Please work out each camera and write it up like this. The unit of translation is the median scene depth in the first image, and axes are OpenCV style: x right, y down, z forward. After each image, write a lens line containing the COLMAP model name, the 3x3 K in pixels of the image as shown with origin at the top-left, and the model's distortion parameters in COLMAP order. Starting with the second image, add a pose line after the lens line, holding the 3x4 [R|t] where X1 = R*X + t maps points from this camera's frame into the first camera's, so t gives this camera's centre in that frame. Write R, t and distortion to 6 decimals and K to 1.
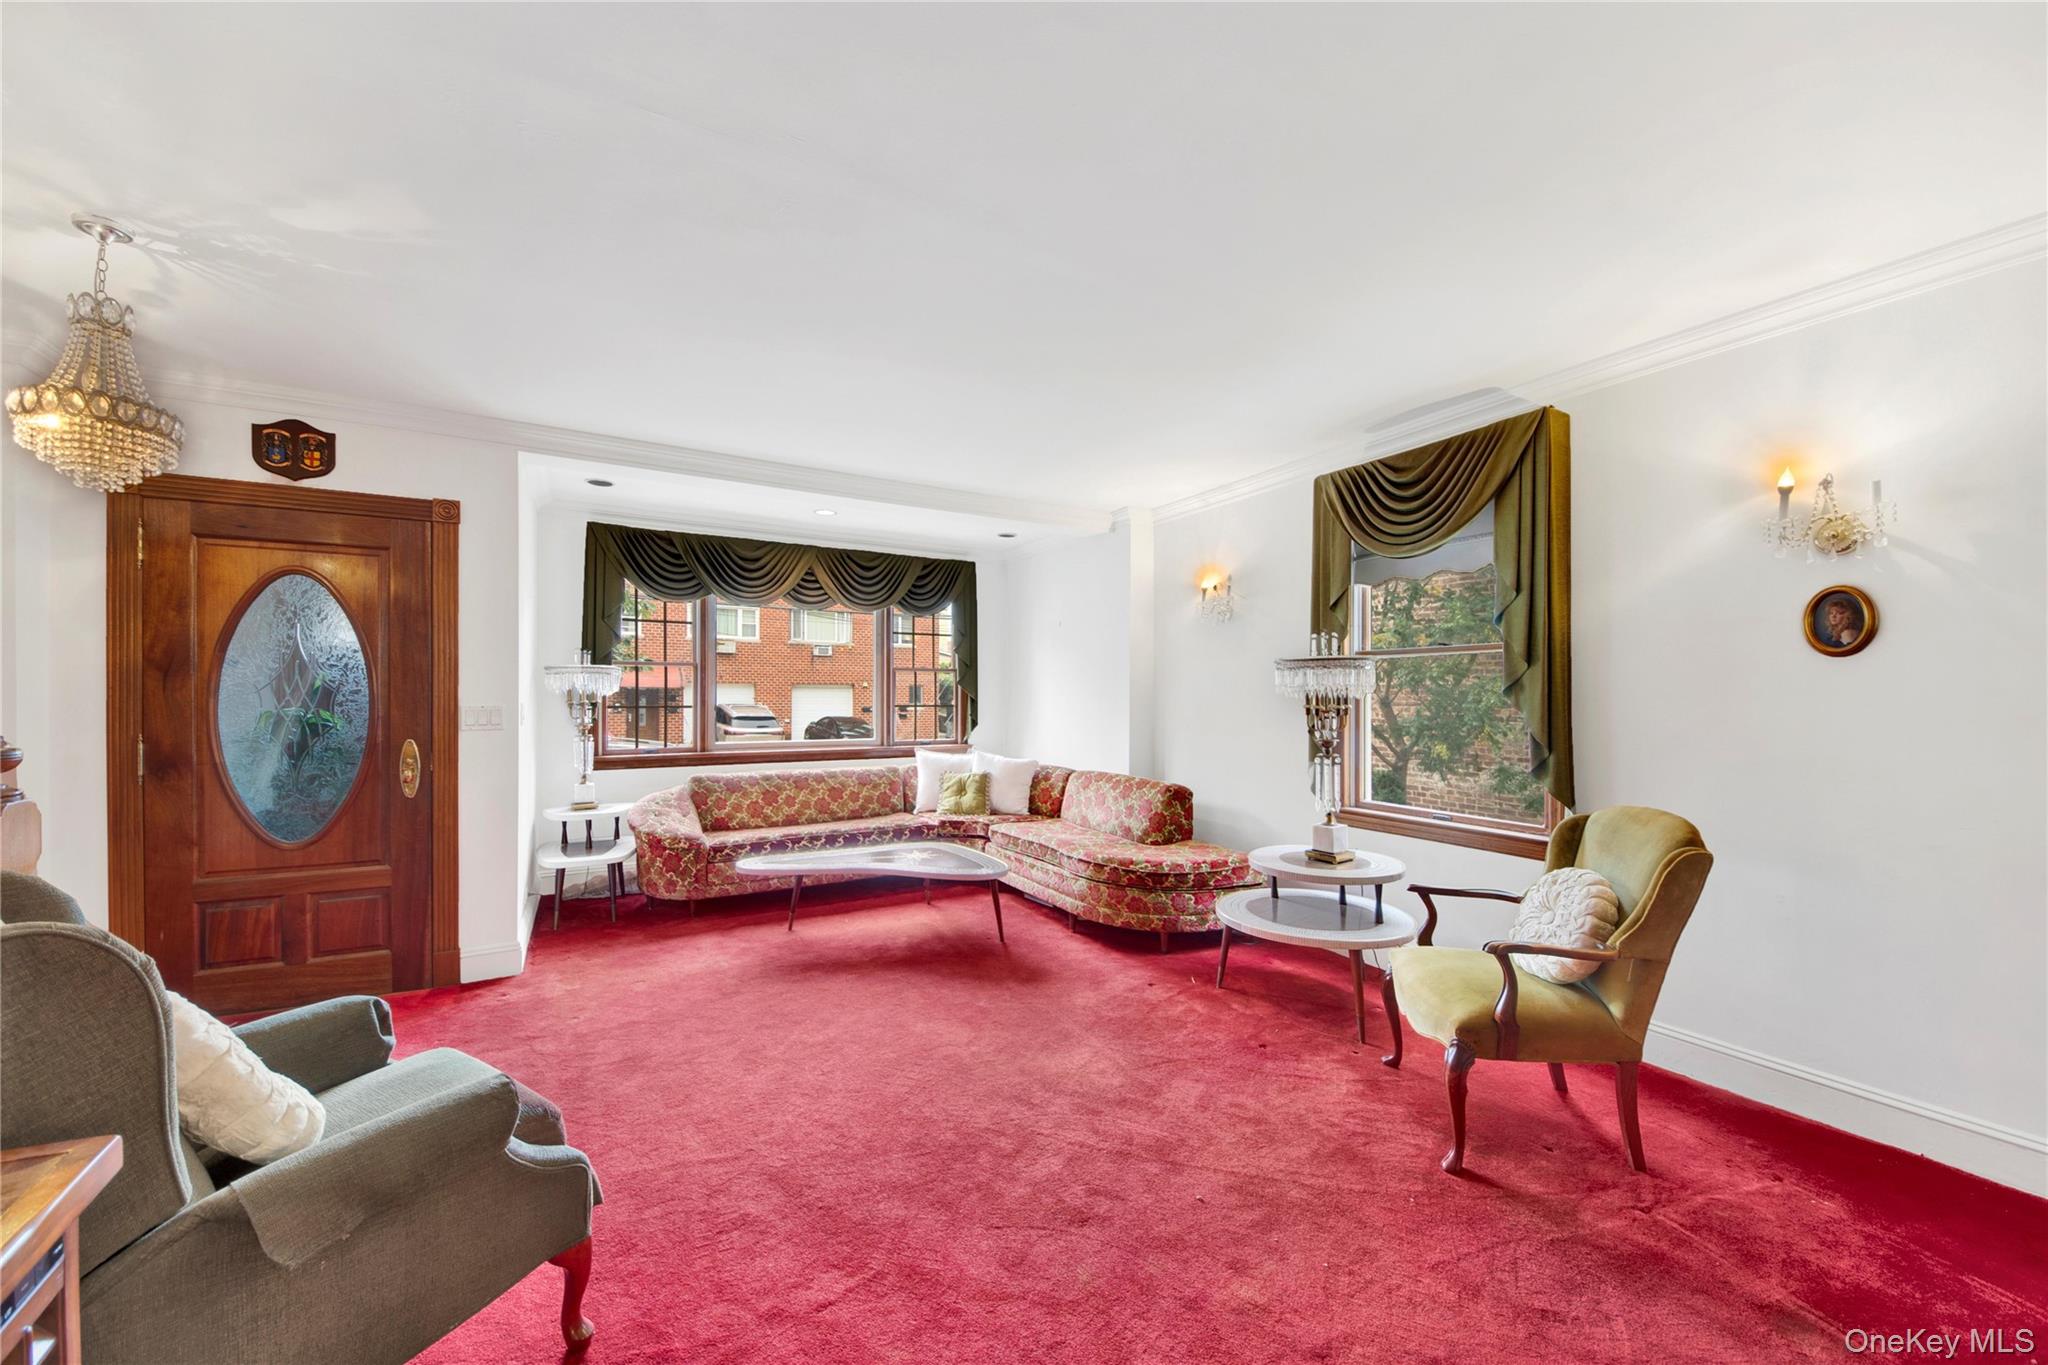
lens RADIAL K [[704.8, 0, 1017.8], [0, 704.8, 702.4], [0, 0, 1]] dist [-0.010042, -0.000280]
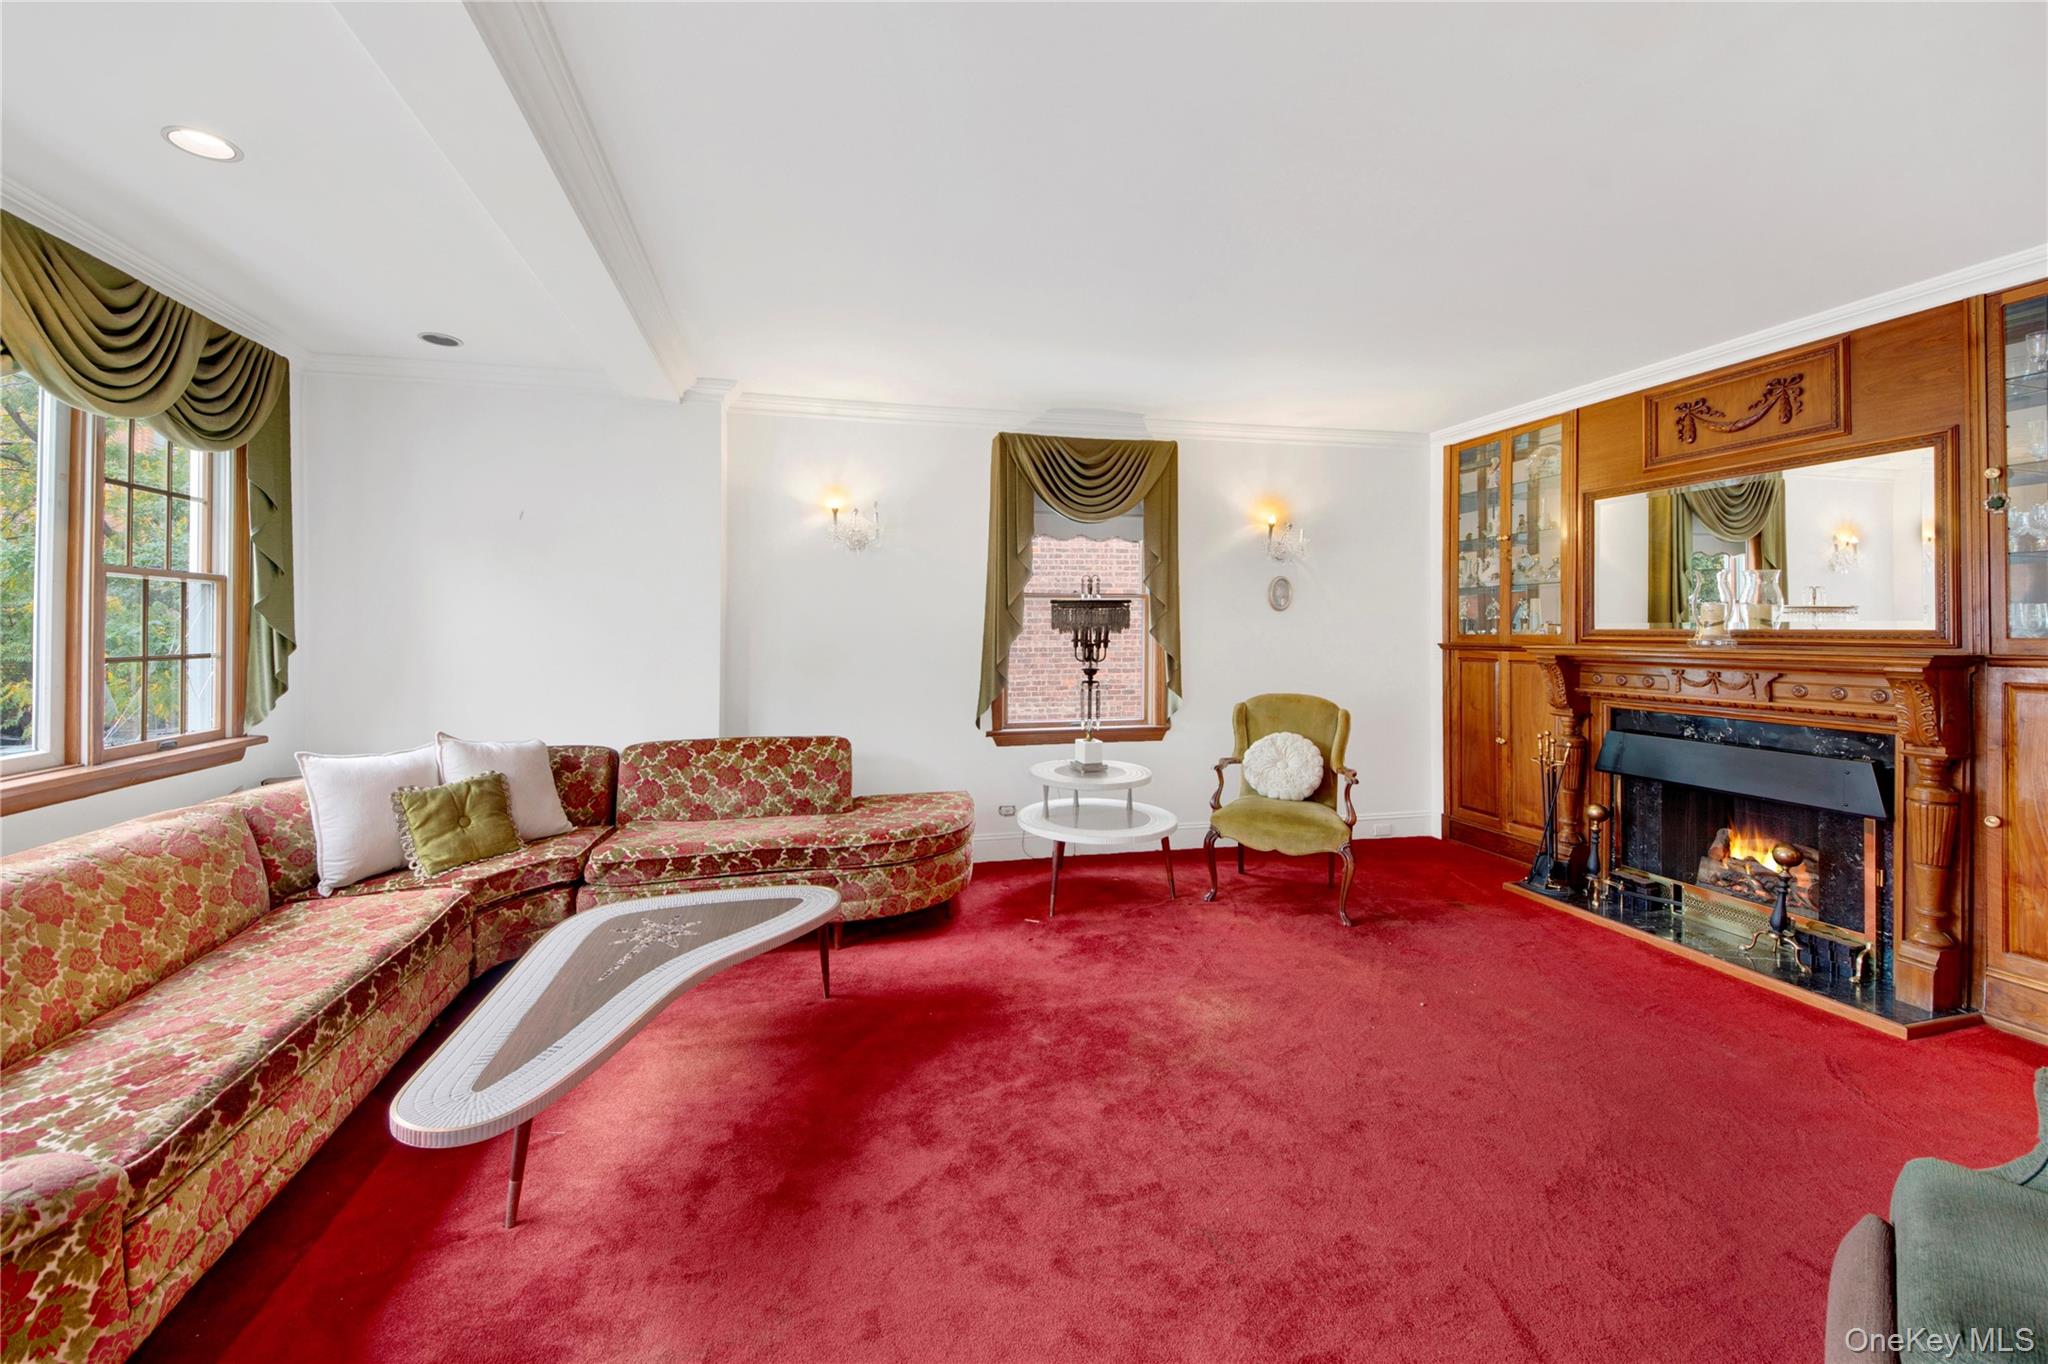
lens RADIAL K [[757.6, 0, 972.2], [0, 757.6, 632.6], [0, 0, 1]] dist [0.000778, -0.006804]
pose [[0.310831, -0.005247, 0.950451, -0.618426], [0.010054, 0.999947, 0.002232, -0.009899], [-0.950412, 0.008862, 0.310867, 0.587502]]
